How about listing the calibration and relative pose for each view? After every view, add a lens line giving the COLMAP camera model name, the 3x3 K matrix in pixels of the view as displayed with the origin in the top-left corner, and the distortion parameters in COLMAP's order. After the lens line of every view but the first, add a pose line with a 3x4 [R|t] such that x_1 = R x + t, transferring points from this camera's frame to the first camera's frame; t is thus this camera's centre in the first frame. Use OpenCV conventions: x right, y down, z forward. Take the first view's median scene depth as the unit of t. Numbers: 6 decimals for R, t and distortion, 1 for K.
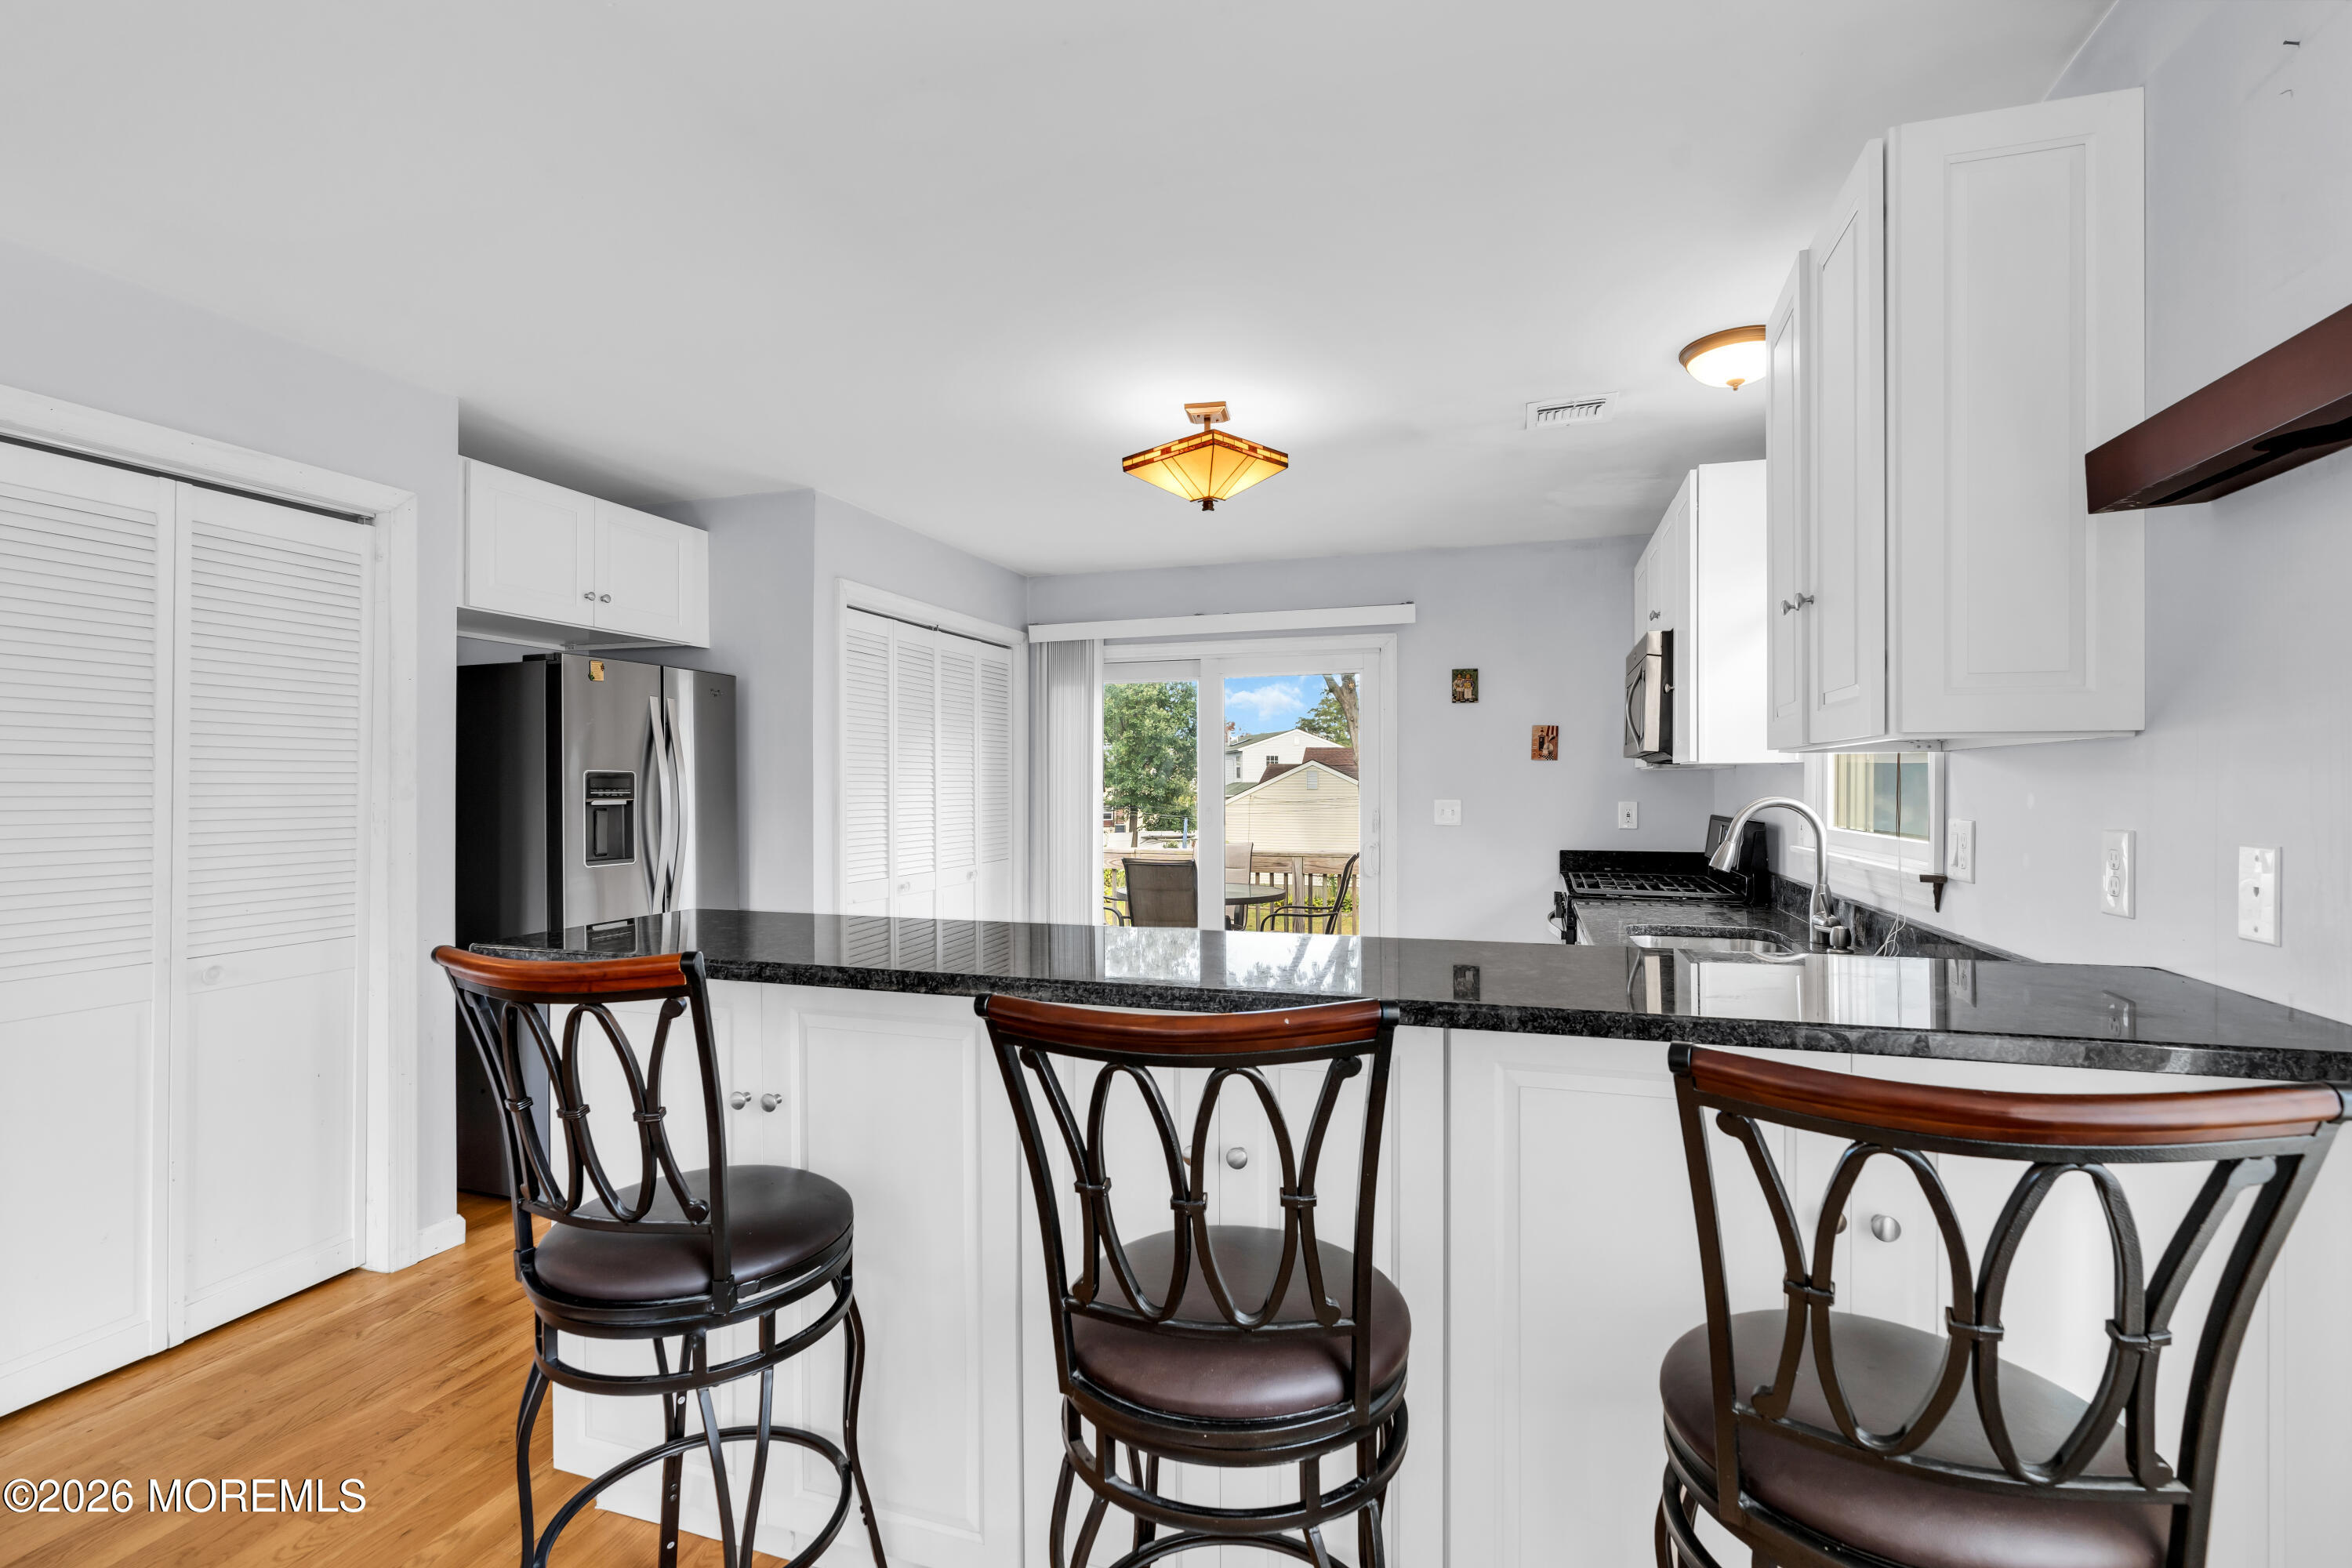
lens RADIAL K [[1056.7, 0, 1178.1], [0, 1056.7, 789.5], [0, 0, 1]] dist [-0.002844, 0.001759]
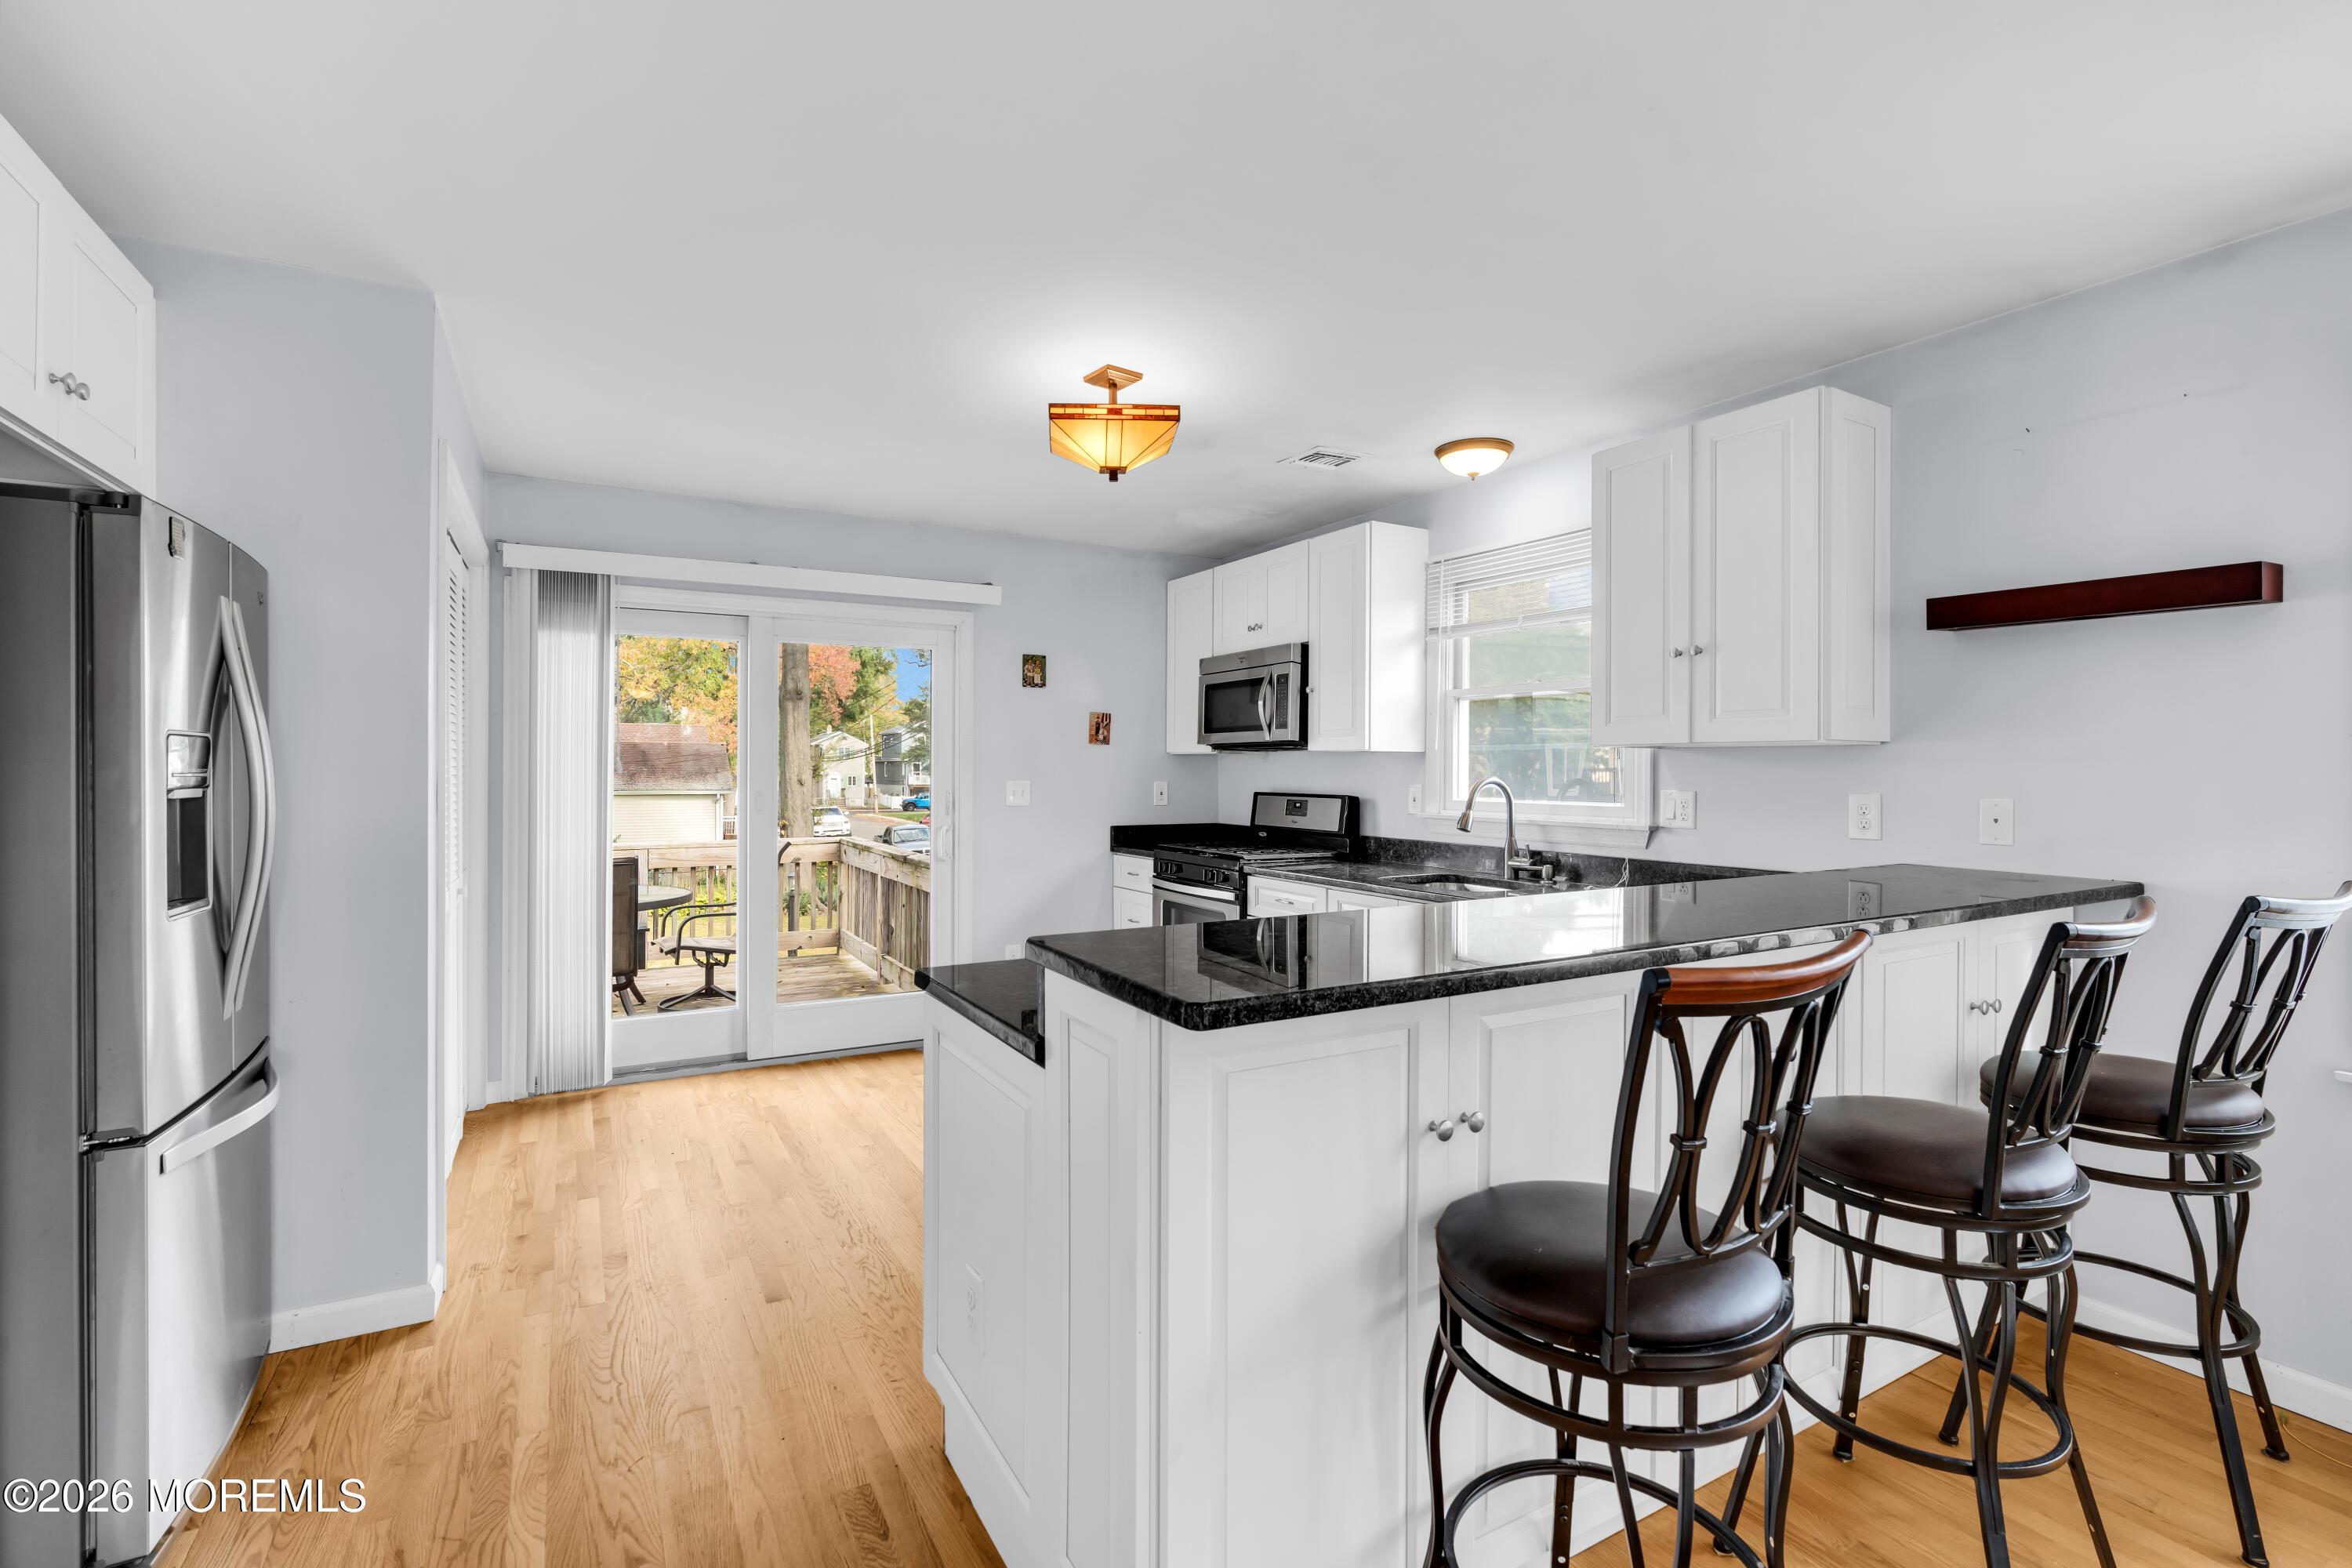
lens RADIAL K [[1056.7, 0, 1180.7], [0, 1056.7, 776.0], [0, 0, 1]] dist [-0.002844, 0.001759]
pose [[0.671002, -0.003065, 0.741449, -0.609696], [-0.001128, 0.999986, 0.005155, -0.000549], [-0.741454, -0.004295, 0.670990, 0.292485]]
